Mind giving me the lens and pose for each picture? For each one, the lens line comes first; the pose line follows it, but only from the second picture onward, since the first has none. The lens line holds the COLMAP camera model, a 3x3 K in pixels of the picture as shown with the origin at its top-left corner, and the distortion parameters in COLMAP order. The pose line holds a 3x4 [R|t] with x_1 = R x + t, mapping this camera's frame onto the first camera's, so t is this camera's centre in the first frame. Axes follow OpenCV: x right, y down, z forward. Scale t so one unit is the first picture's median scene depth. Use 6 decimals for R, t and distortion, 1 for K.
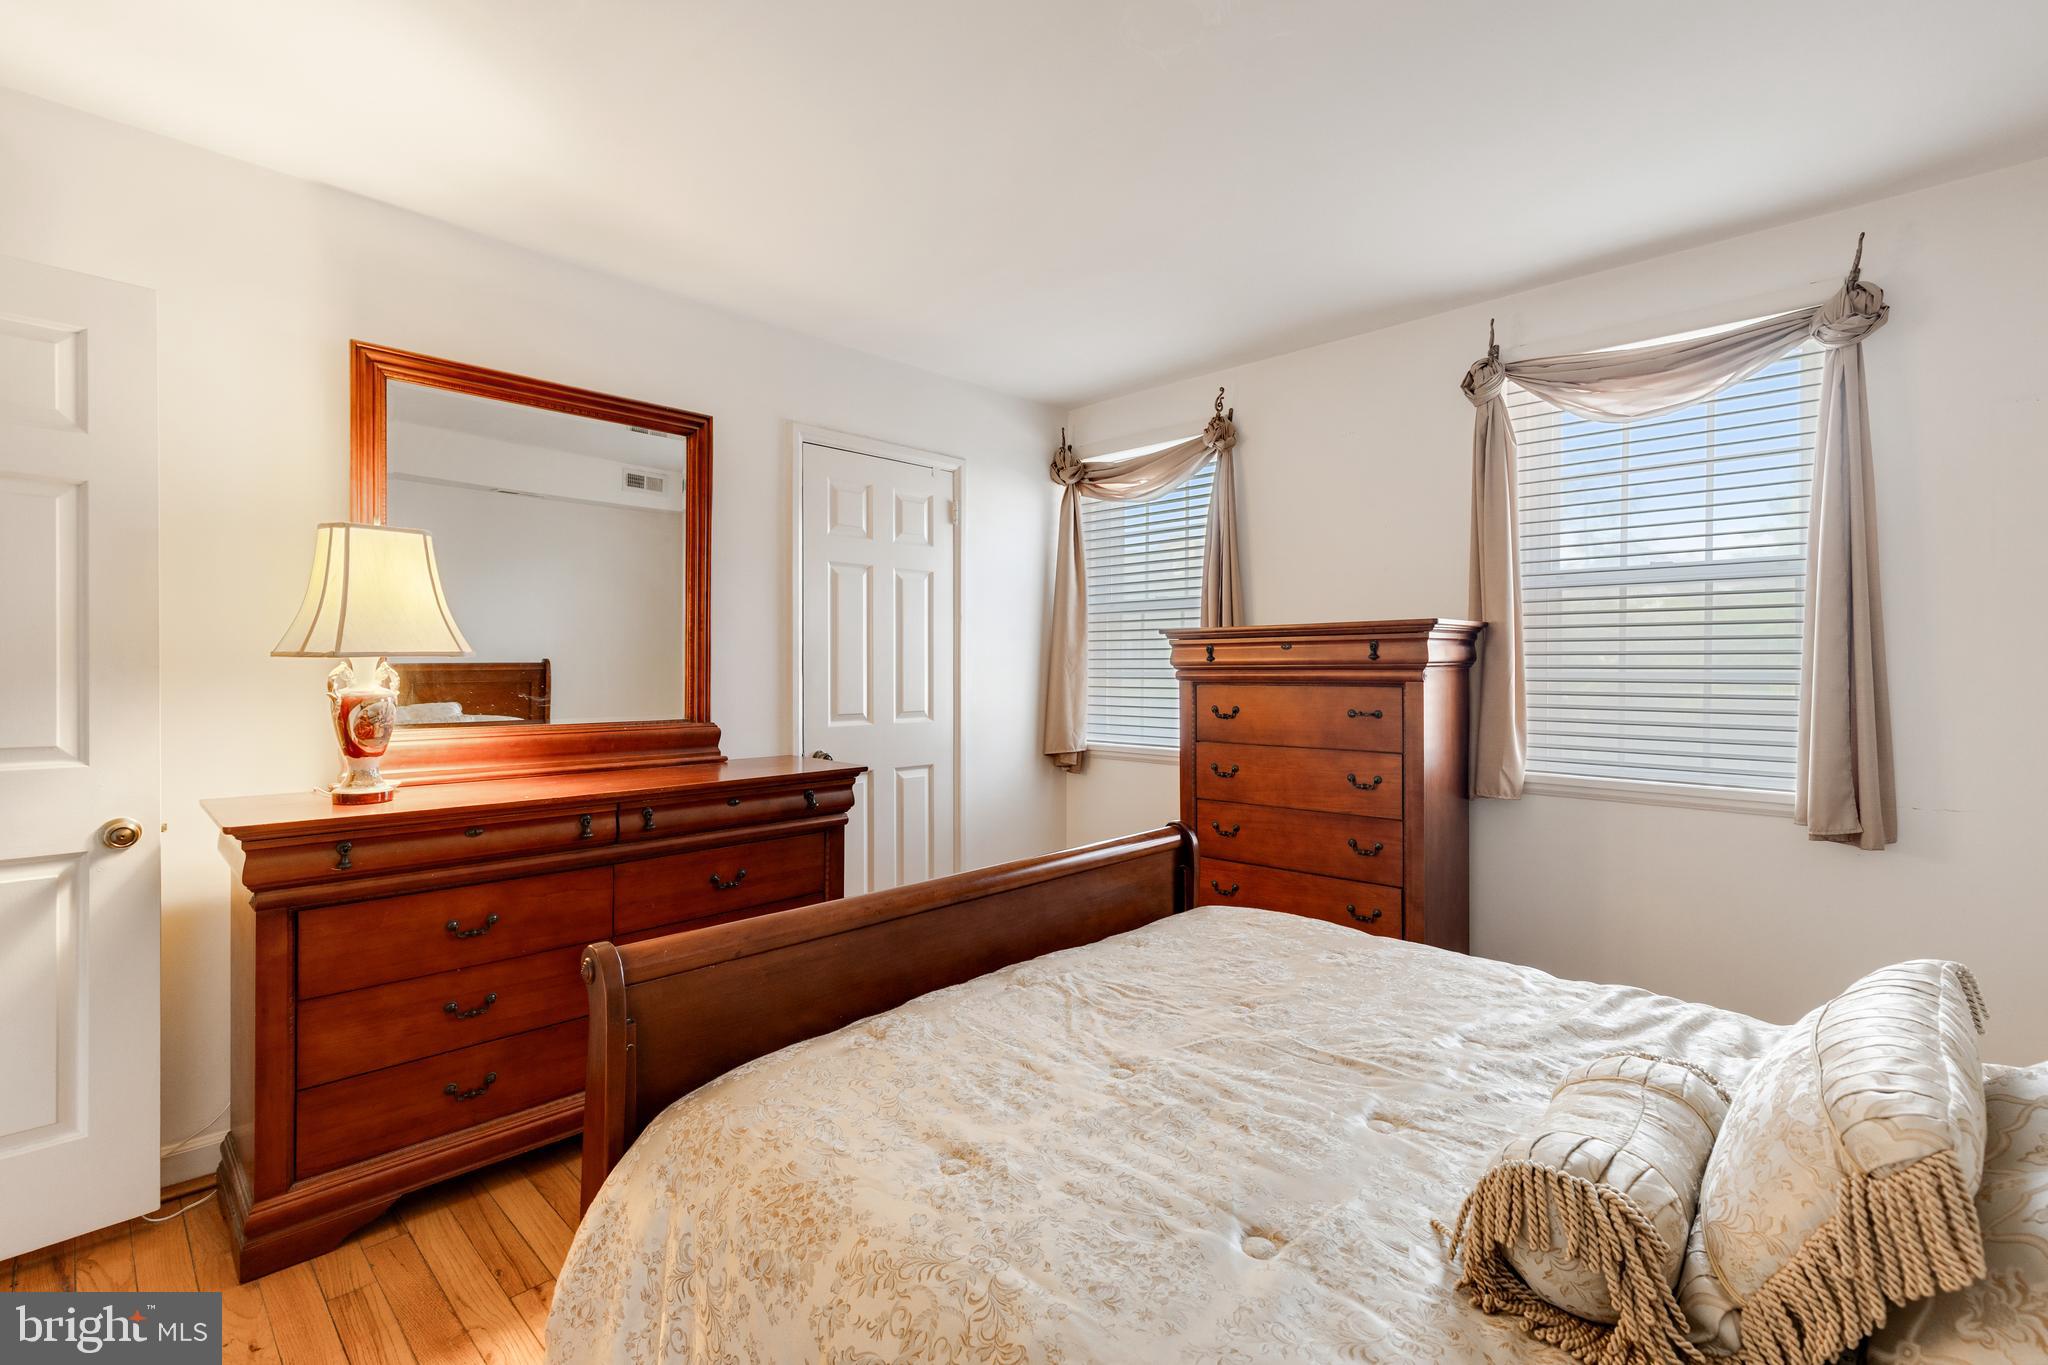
lens RADIAL K [[903.3, 0, 1024.0], [0, 903.3, 682.5], [0, 0, 1]] dist [0.002093, 0.000135]
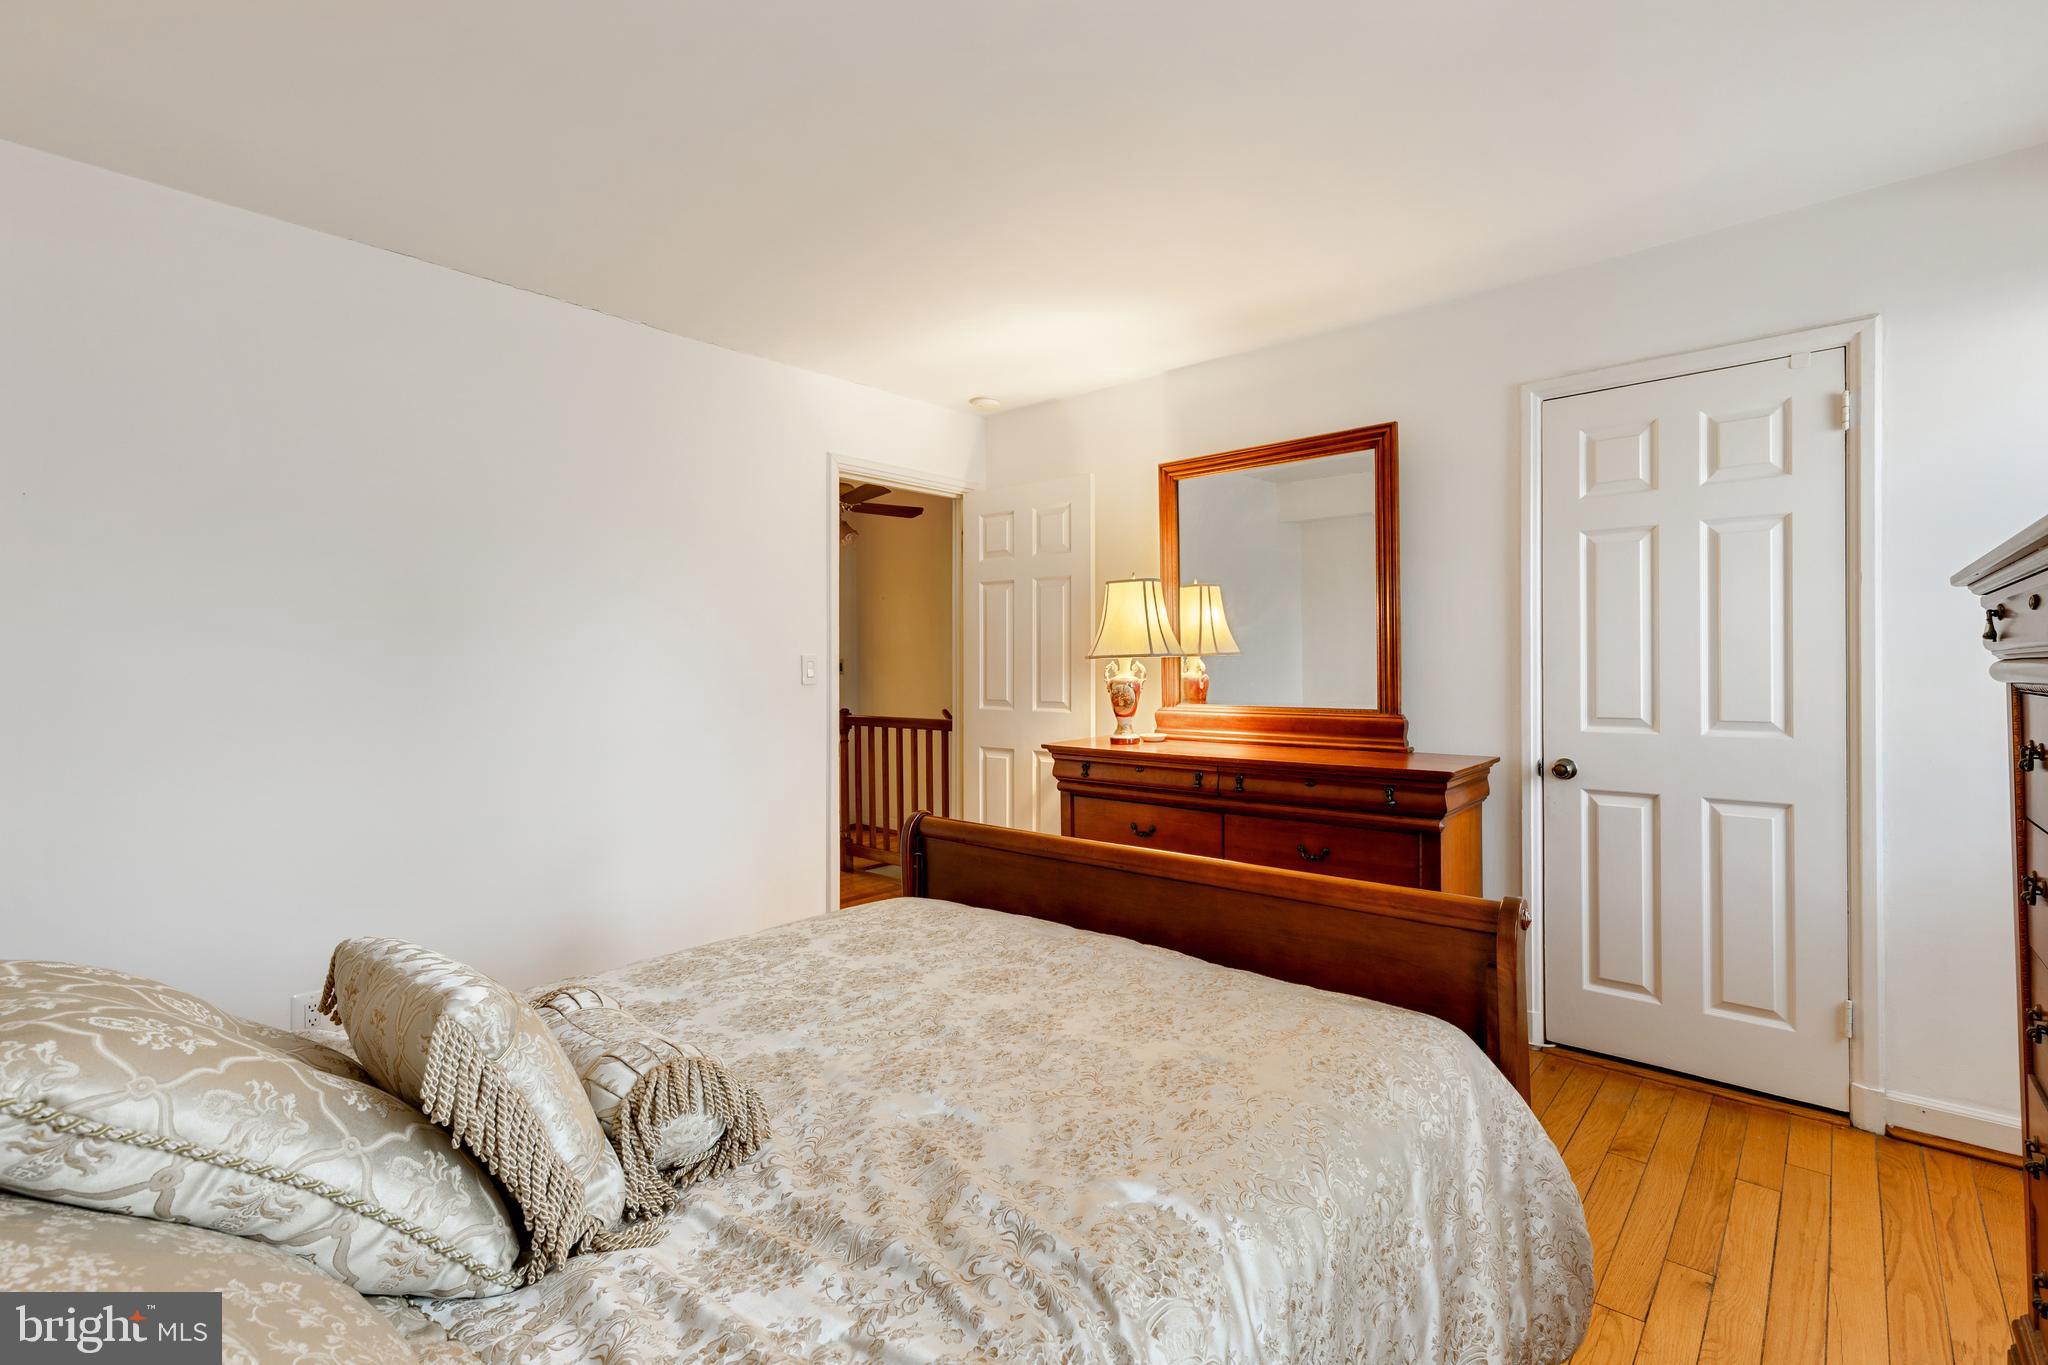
lens RADIAL K [[920.8, 0, 1048.3], [0, 920.8, 661.1], [0, 0, 1]] dist [0.003373, 0.000647]
pose [[0.057141, -0.002638, -0.998363, 0.711764], [-0.004907, 0.999984, -0.002923, -0.012078], [0.998354, 0.005066, 0.057127, 0.550617]]
